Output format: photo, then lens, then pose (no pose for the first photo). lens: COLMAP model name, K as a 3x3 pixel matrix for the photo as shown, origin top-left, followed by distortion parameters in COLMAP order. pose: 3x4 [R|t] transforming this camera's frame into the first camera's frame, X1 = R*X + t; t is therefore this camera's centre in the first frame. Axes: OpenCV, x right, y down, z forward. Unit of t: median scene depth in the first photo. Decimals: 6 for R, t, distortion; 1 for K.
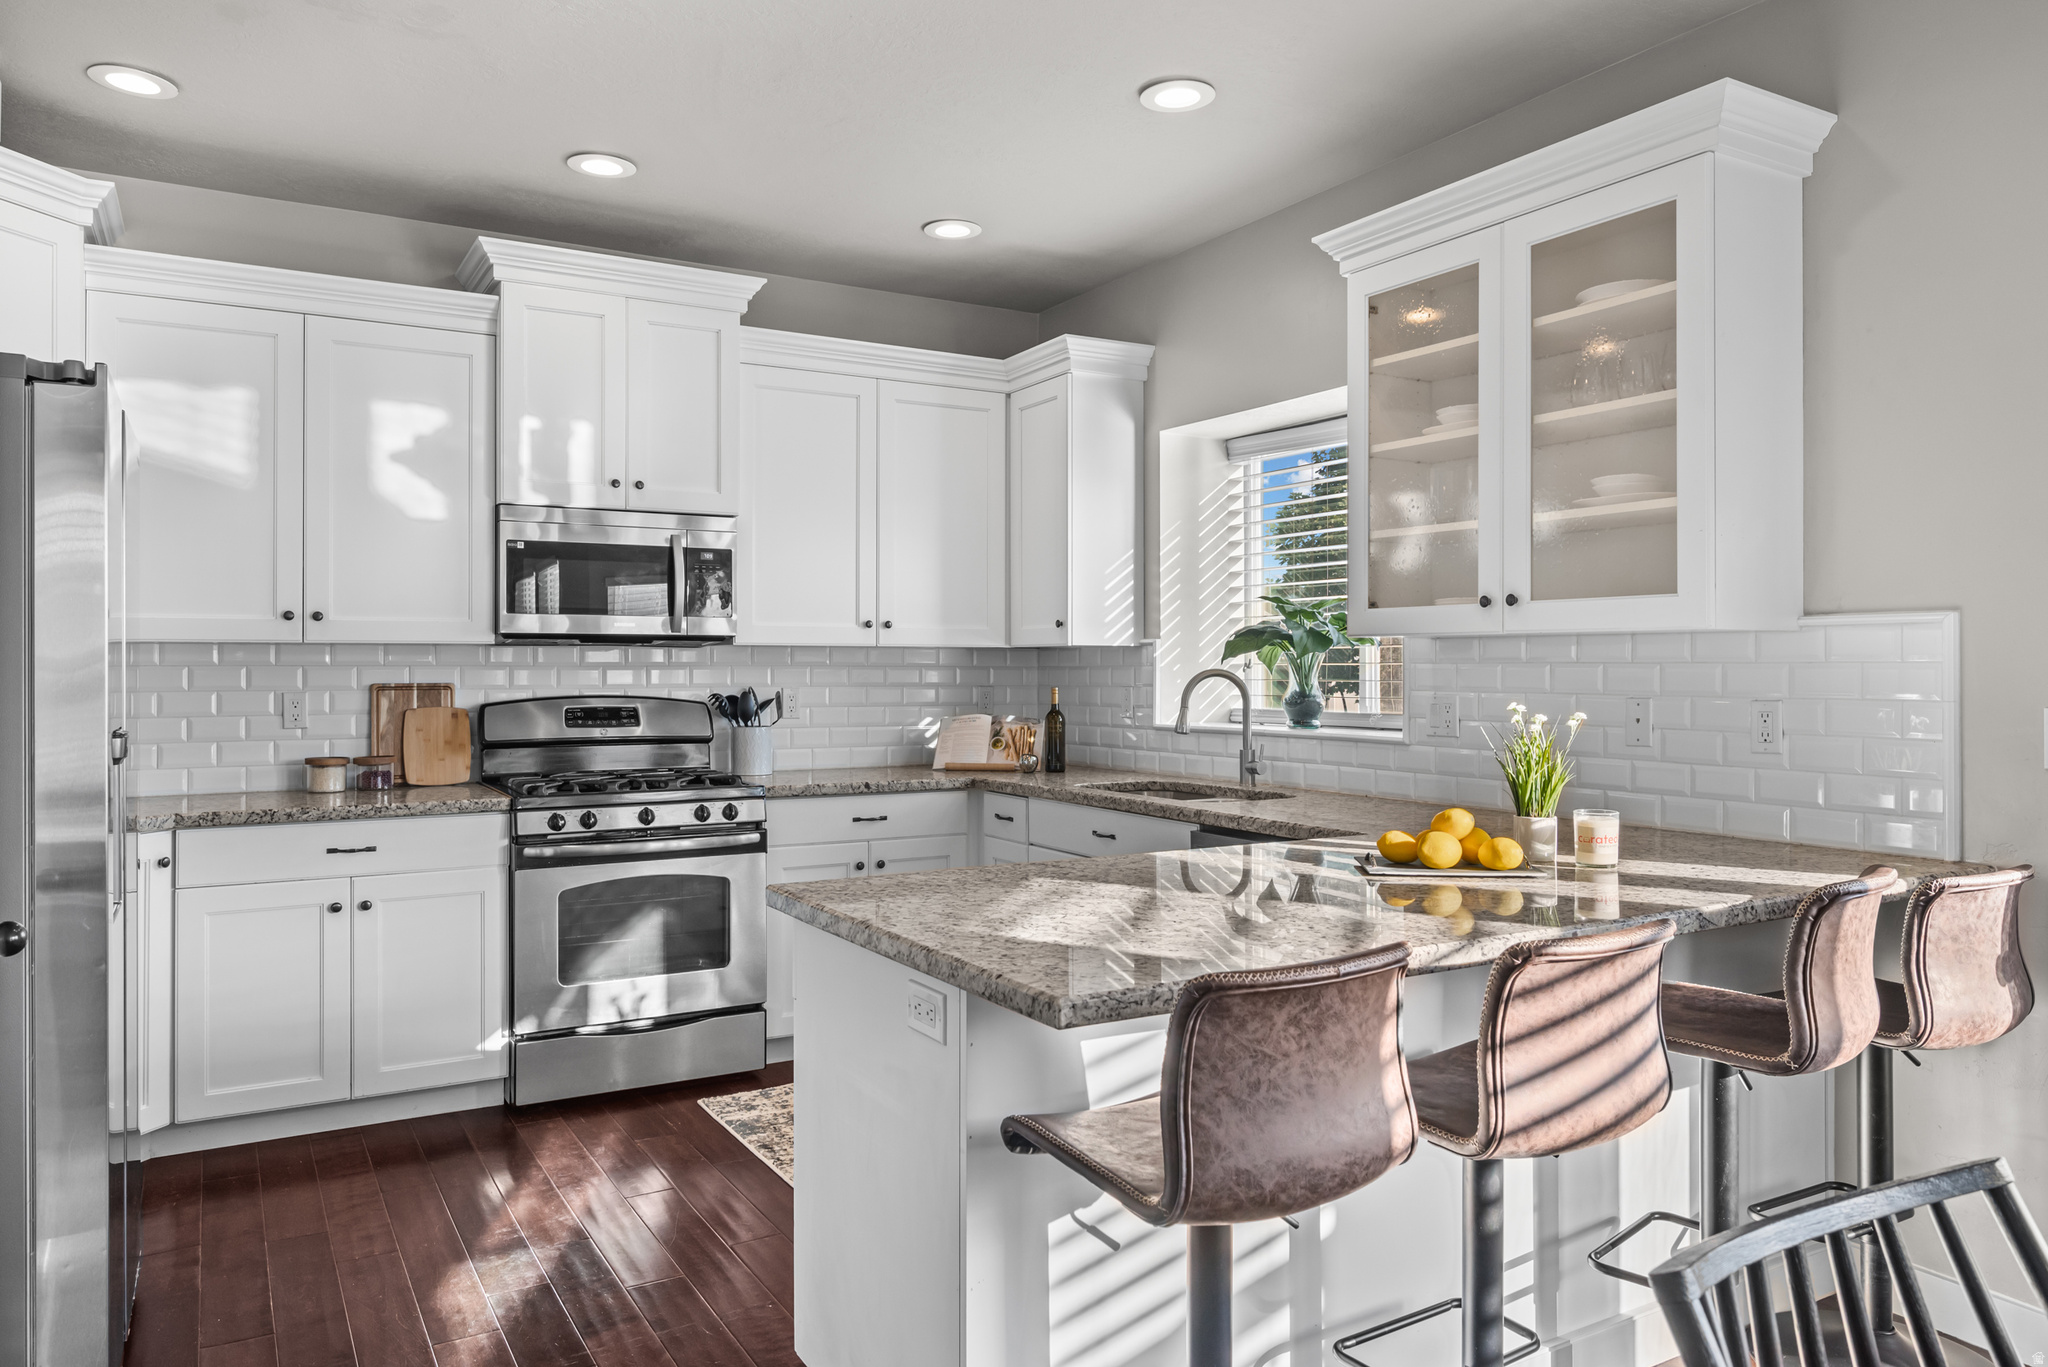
lens RADIAL K [[1382.0, 0, 1029.3], [0, 1382.0, 658.6], [0, 0, 1]] dist [-0.005133, -0.003450]
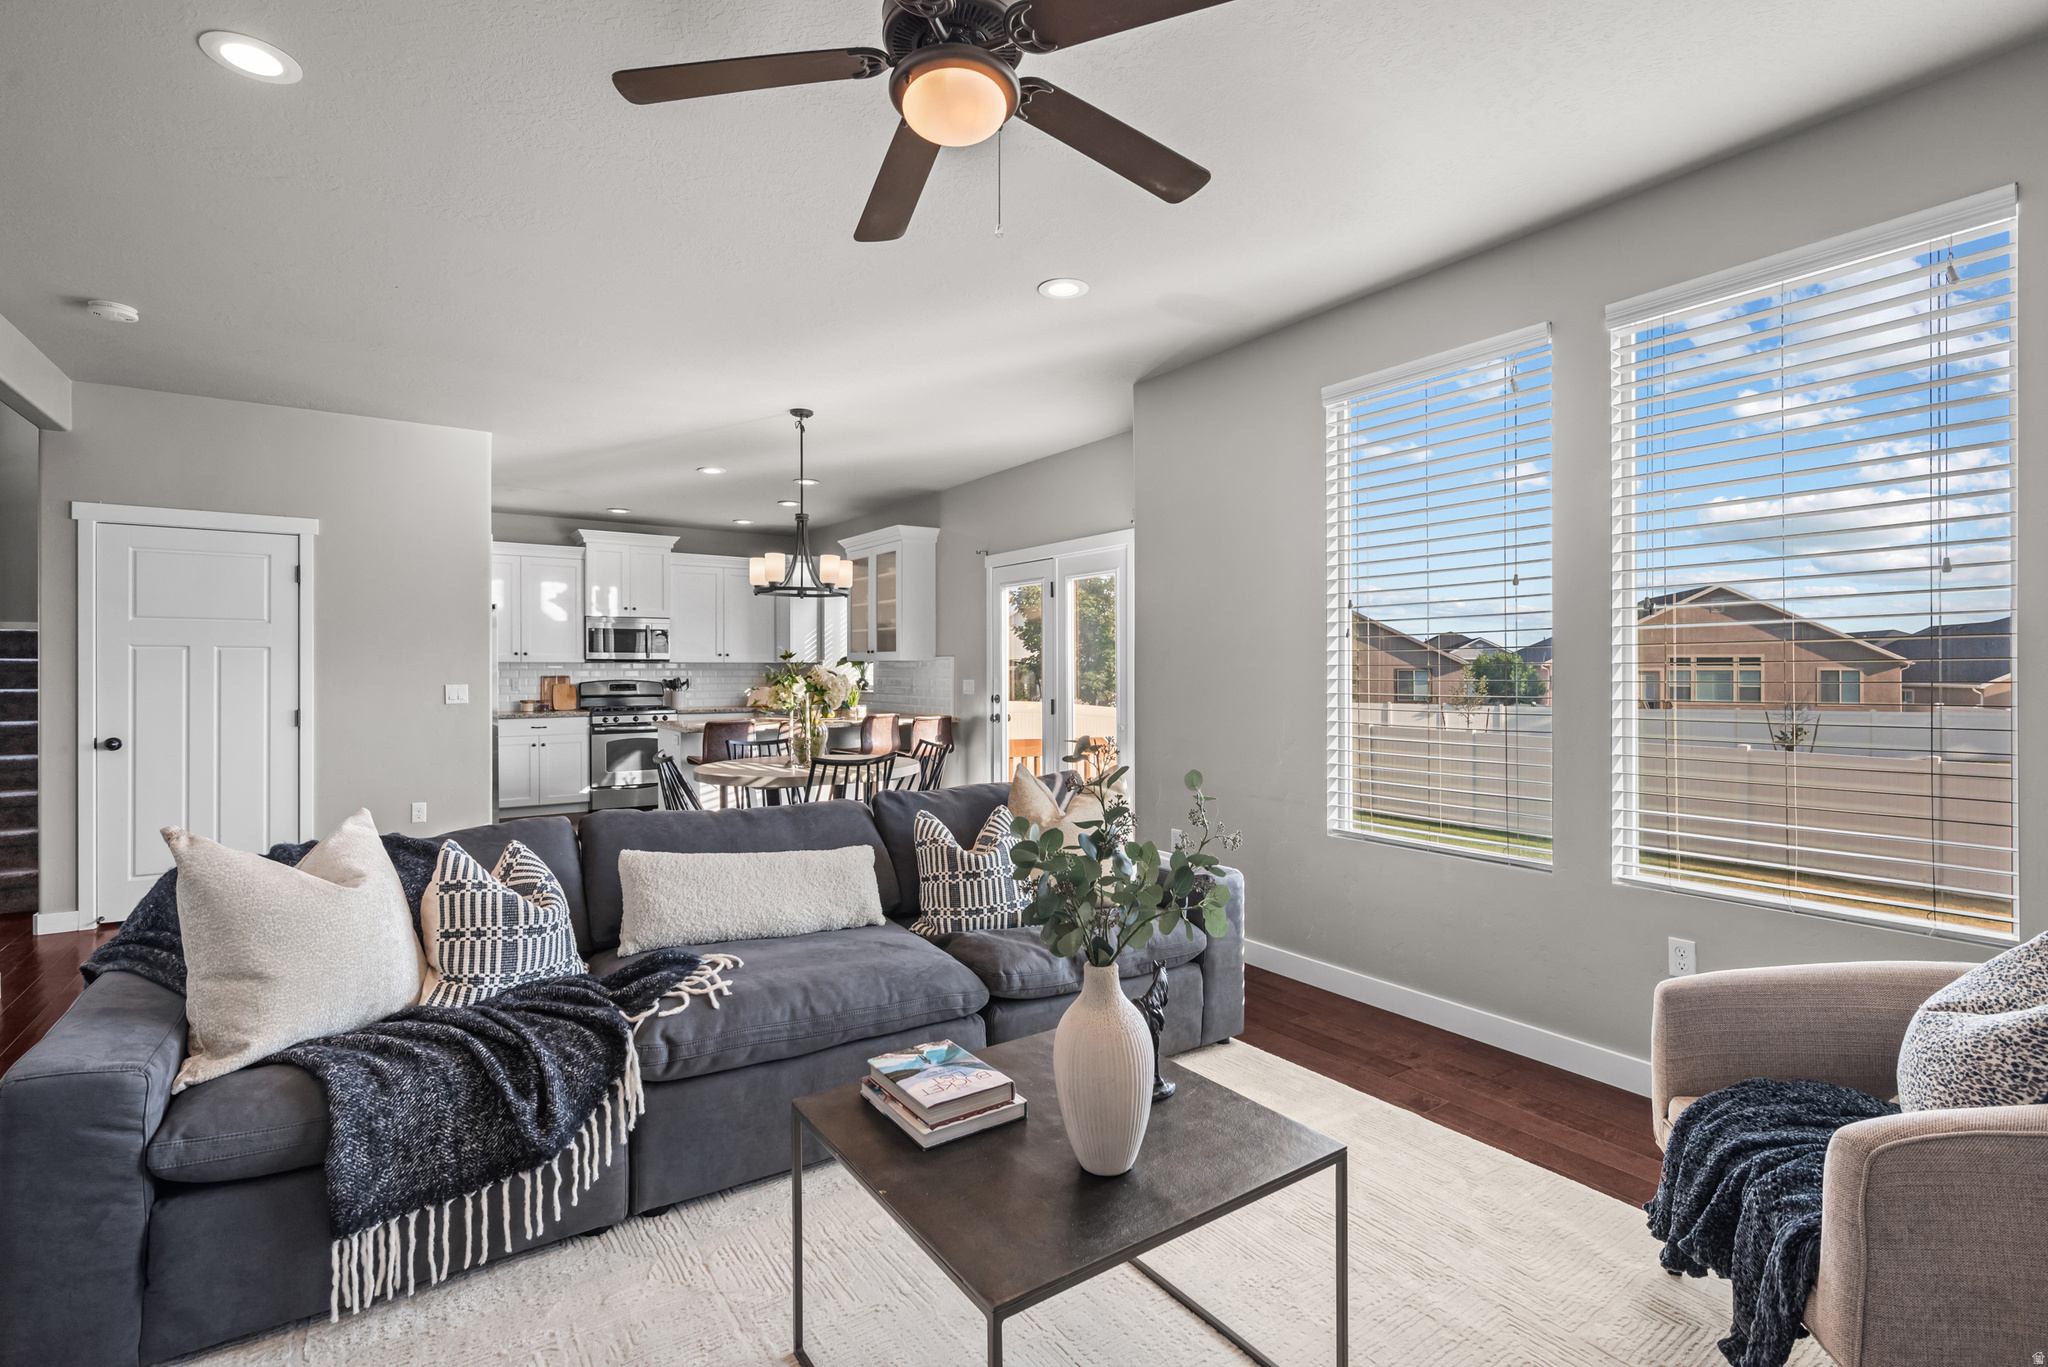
lens RADIAL K [[953.1, 0, 1050.5], [0, 953.1, 673.1], [0, 0, 1]] dist [-0.003230, 0.001730]
pose [[0.997175, -0.001064, 0.075109, 0.470498], [0.000214, 0.999936, 0.011334, -0.010671], [-0.075116, -0.011286, 0.997111, -1.148772]]
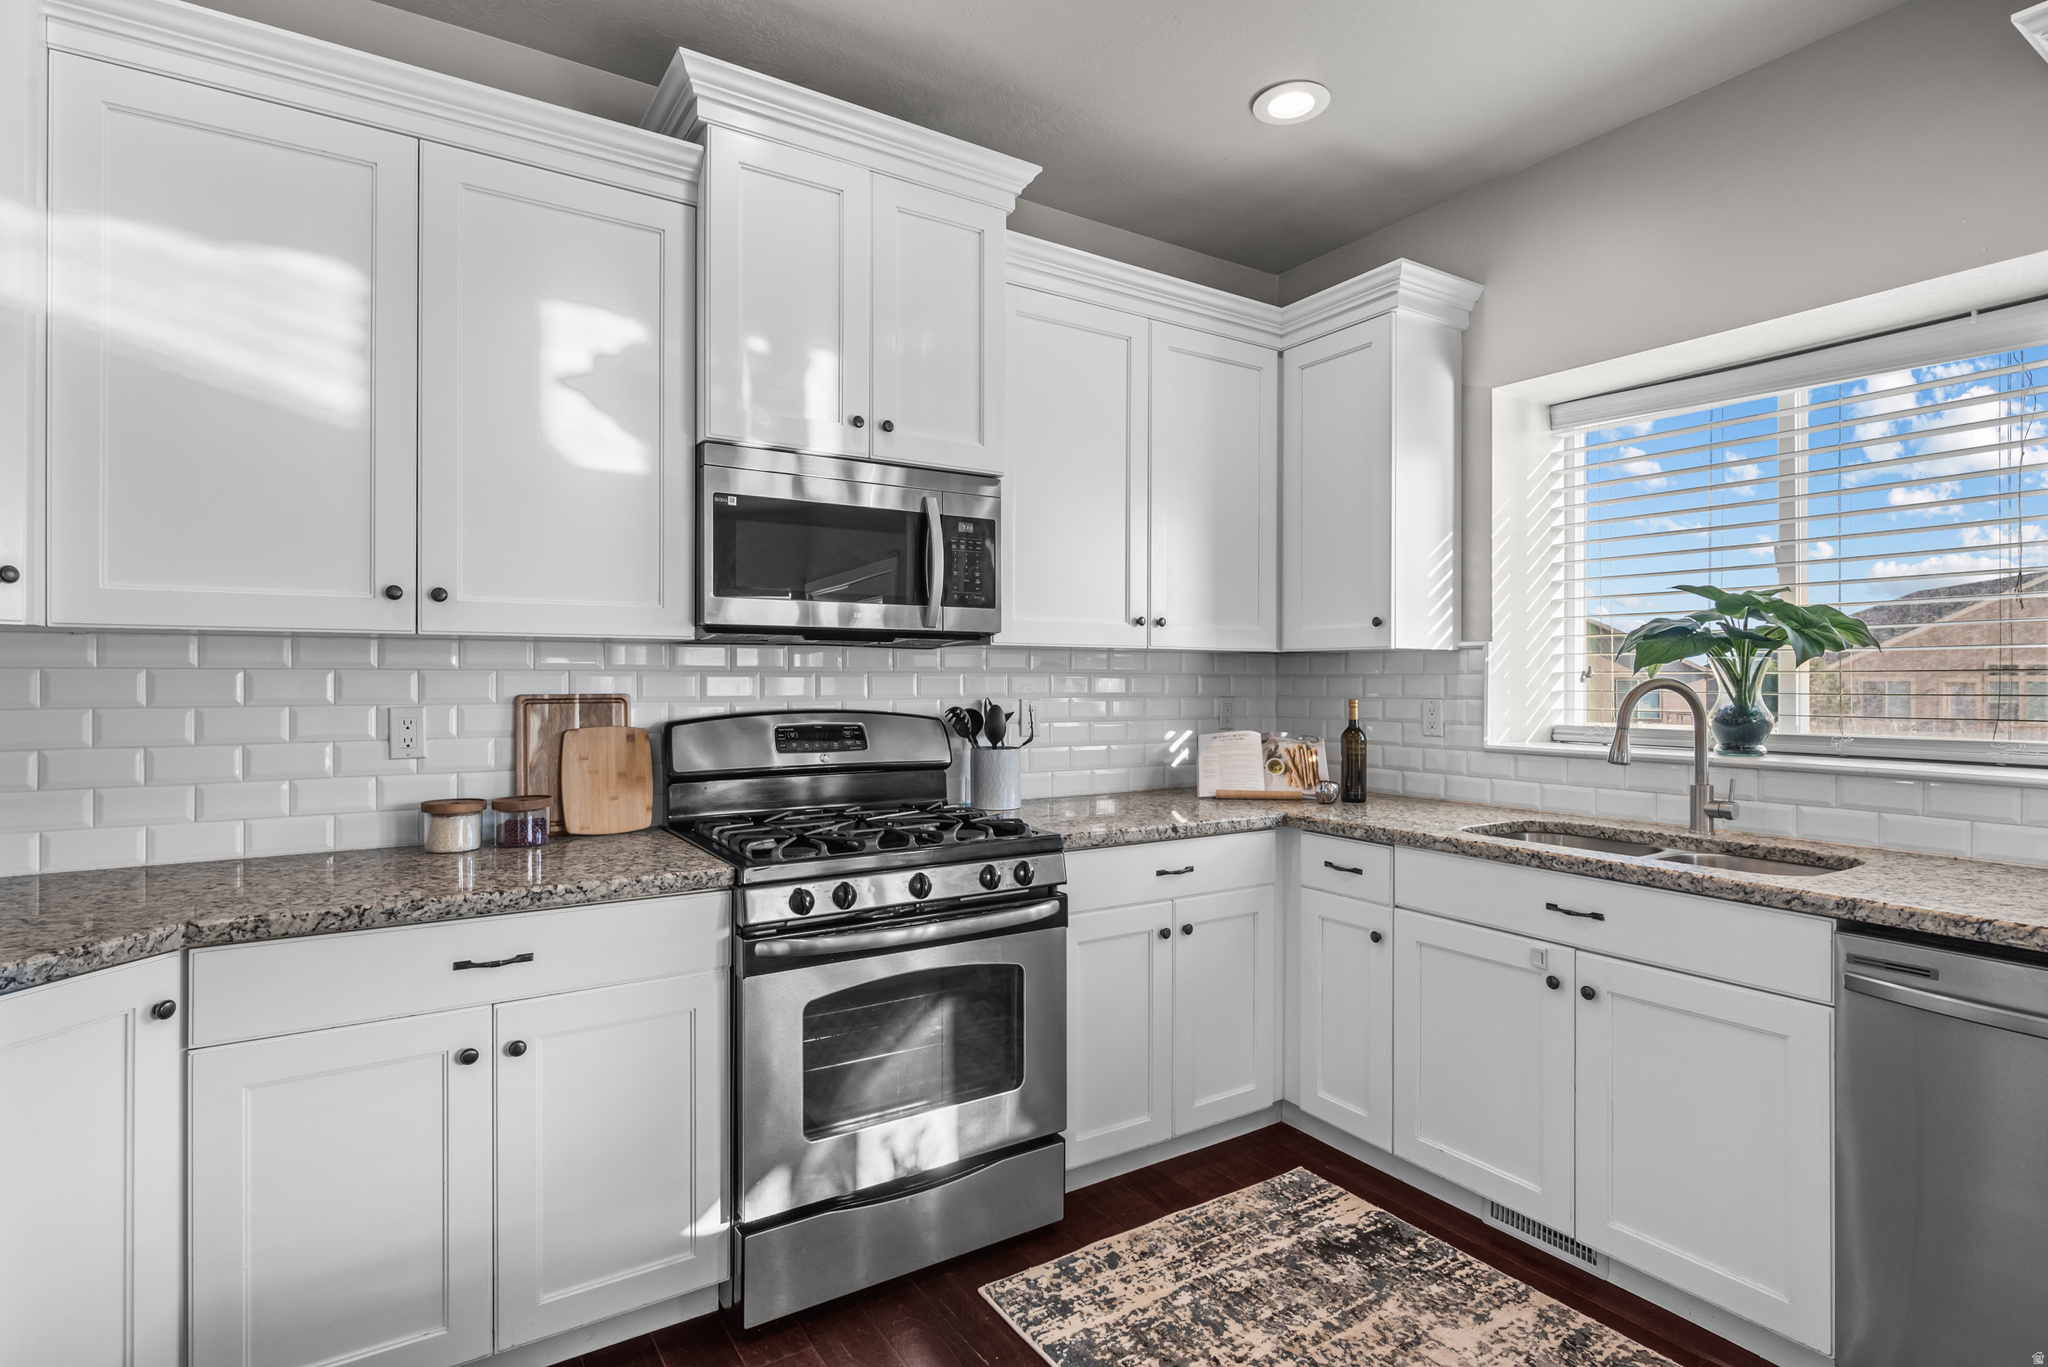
lens RADIAL K [[1016.1, 0, 1027.7], [0, 1016.1, 676.6], [0, 0, 1]] dist [-0.006603, -0.000489]
pose [[0.999055, 0.003503, 0.043332, -0.236923], [-0.003835, 0.999964, 0.007583, 0.003674], [-0.043304, -0.007742, 0.999032, 0.466727]]
